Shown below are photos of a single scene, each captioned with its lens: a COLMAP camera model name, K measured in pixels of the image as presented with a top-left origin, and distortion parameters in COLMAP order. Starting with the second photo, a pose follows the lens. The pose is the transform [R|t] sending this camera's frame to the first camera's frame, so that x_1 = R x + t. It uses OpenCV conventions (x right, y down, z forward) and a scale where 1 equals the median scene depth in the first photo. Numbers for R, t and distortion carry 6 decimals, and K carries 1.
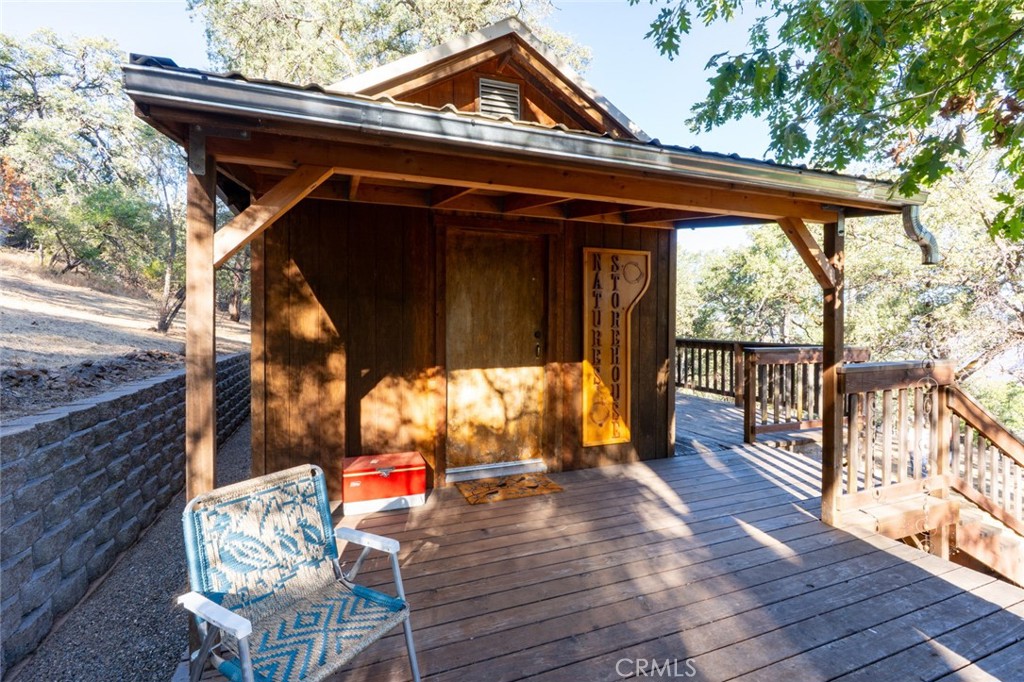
lens RADIAL K [[462.0, 0, 515.8], [0, 462.0, 331.6], [0, 0, 1]] dist [0.000052, -0.001587]
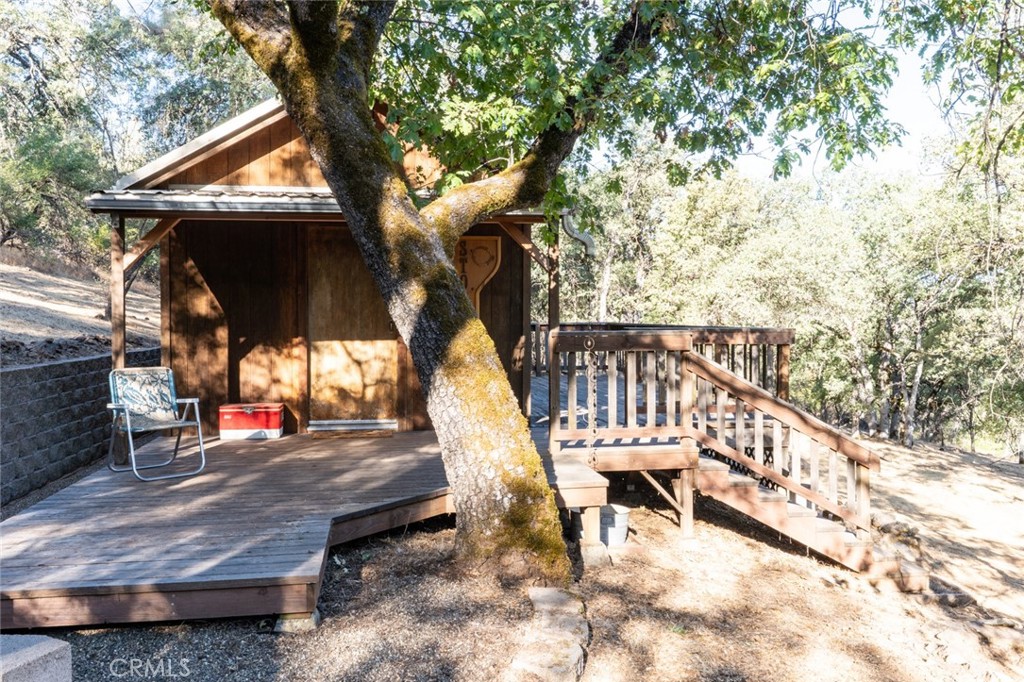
lens RADIAL K [[860.3, 0, 510.7], [0, 860.3, 339.4], [0, 0, 1]] dist [0.007502, 0.024406]
pose [[0.975397, 0.003372, -0.220428, 0.837146], [-0.001410, 0.999958, 0.009056, 0.055167], [0.220450, -0.008522, 0.975361, -1.060755]]
